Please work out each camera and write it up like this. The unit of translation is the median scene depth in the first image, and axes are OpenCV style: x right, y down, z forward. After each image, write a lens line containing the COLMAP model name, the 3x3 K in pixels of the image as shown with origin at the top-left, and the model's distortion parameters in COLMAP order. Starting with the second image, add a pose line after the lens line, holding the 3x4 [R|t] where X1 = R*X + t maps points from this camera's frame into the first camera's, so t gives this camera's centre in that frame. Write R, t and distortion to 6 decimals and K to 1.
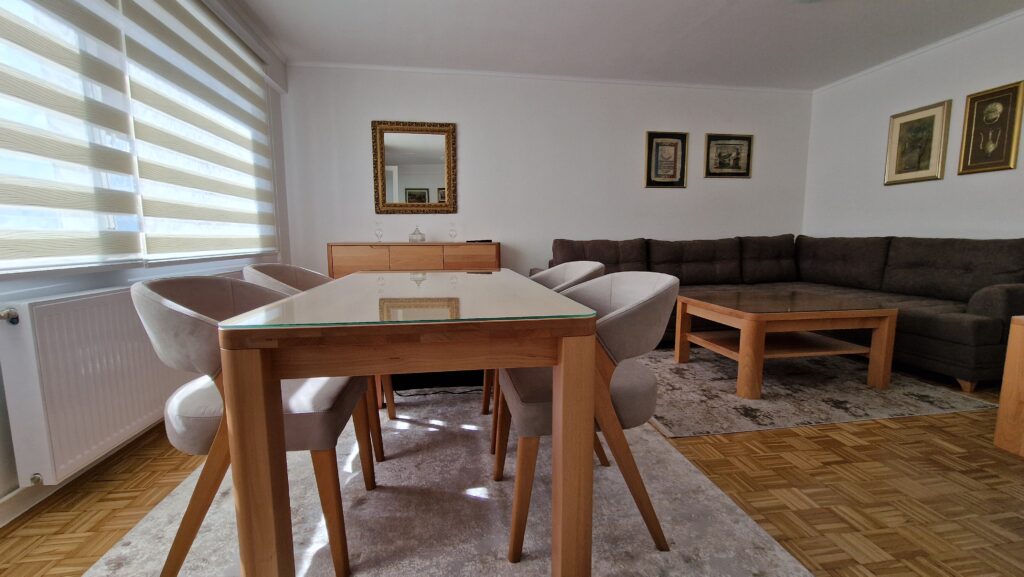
lens RADIAL K [[419.5, 0, 510.9], [0, 419.5, 287.6], [0, 0, 1]] dist [0.001603, -0.002155]
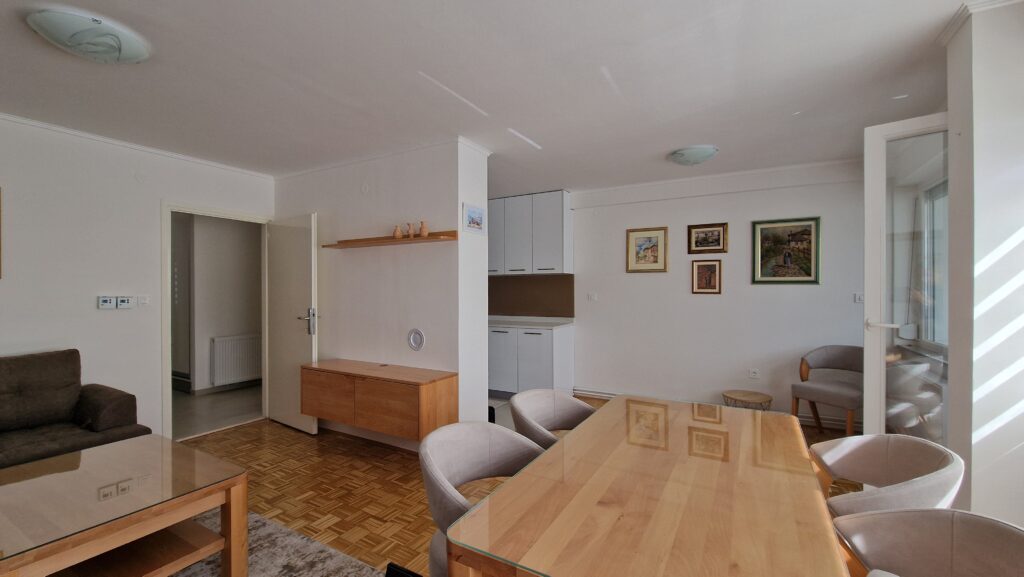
lens RADIAL K [[419.5, 0, 508.6], [0, 419.5, 291.2], [0, 0, 1]] dist [0.001603, -0.002155]
pose [[-0.774670, 0.000570, 0.632365, -0.225689], [0.079232, 0.992207, 0.096168, -0.222662], [-0.627382, 0.124602, -0.768678, 0.875255]]
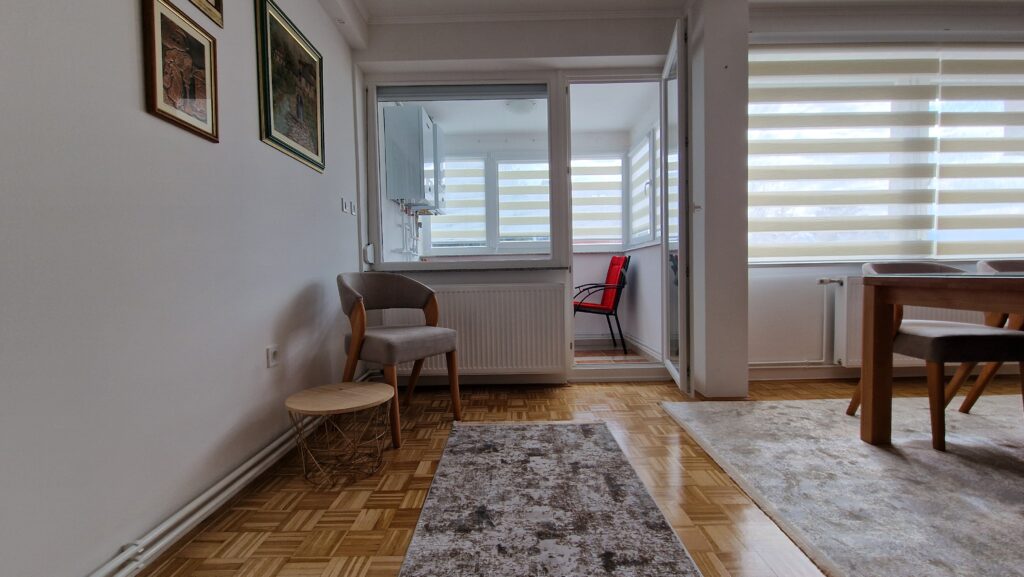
lens RADIAL K [[419.5, 0, 511.2], [0, 419.5, 294.1], [0, 0, 1]] dist [0.001603, -0.002155]
pose [[-0.160789, 0.055482, -0.985428, 0.453599], [-0.093729, 0.993048, 0.071205, 0.049841], [0.982528, 0.103812, -0.154471, -0.123669]]
